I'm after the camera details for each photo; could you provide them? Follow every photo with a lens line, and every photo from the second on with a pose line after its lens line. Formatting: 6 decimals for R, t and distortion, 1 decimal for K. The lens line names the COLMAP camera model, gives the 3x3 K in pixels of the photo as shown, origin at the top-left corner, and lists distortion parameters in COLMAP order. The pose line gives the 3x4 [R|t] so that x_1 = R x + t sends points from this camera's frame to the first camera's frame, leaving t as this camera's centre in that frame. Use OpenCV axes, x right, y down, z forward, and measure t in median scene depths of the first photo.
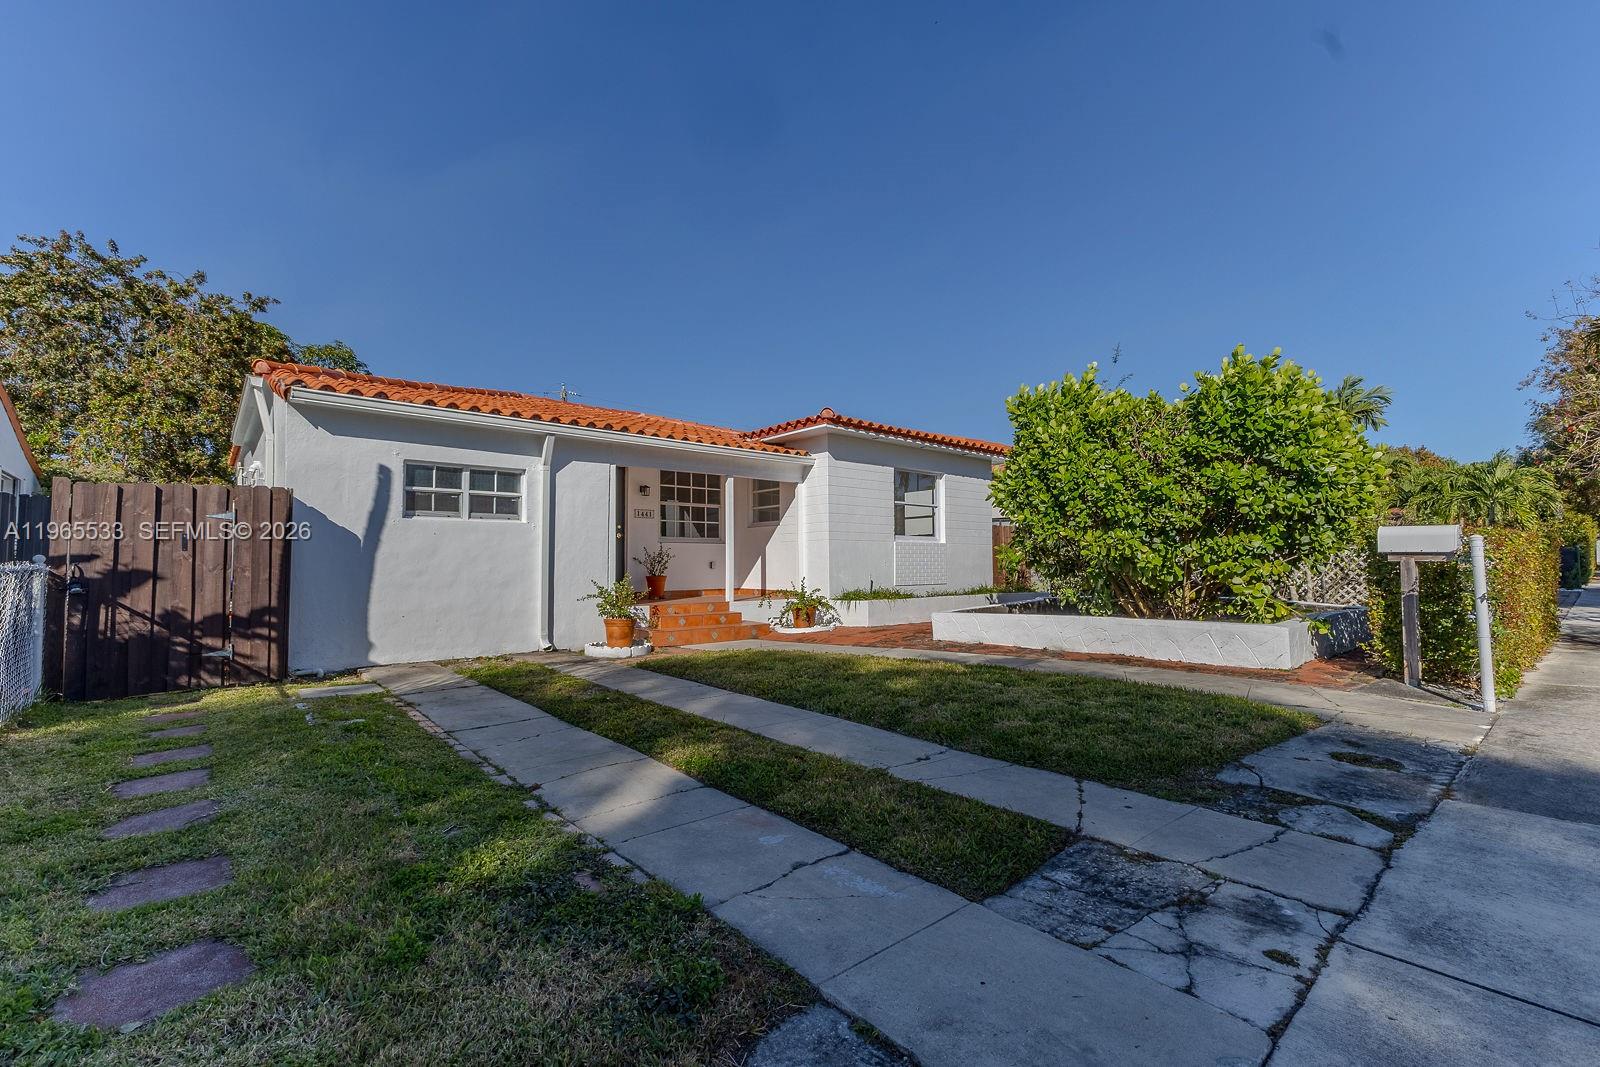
lens RADIAL K [[693.5, 0, 800.0], [0, 693.5, 533.5], [0, 0, 1]] dist [0.015009, -0.001394]
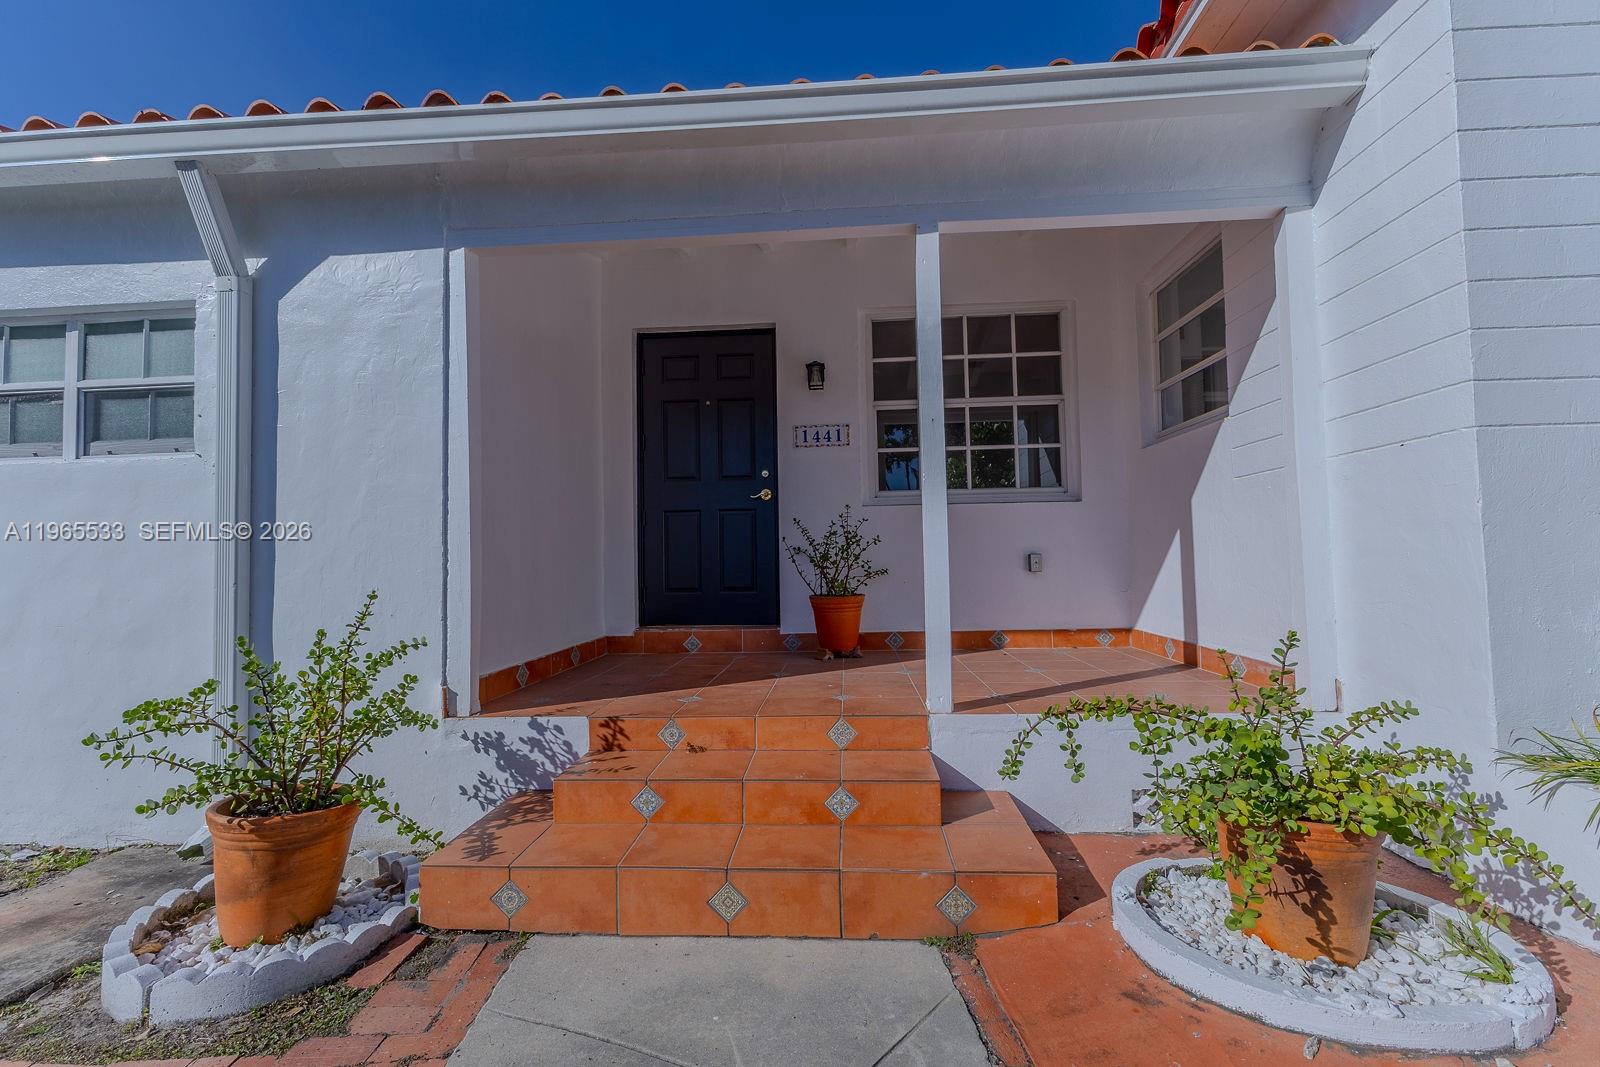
lens RADIAL K [[693.5, 0, 800.0], [0, 693.5, 533.5], [0, 0, 1]] dist [0.015009, -0.001394]
pose [[0.718700, -0.040167, -0.694160, 0.038271], [0.050401, 0.998713, -0.005607, 0.028514], [0.693492, -0.030956, 0.719799, 0.699362]]
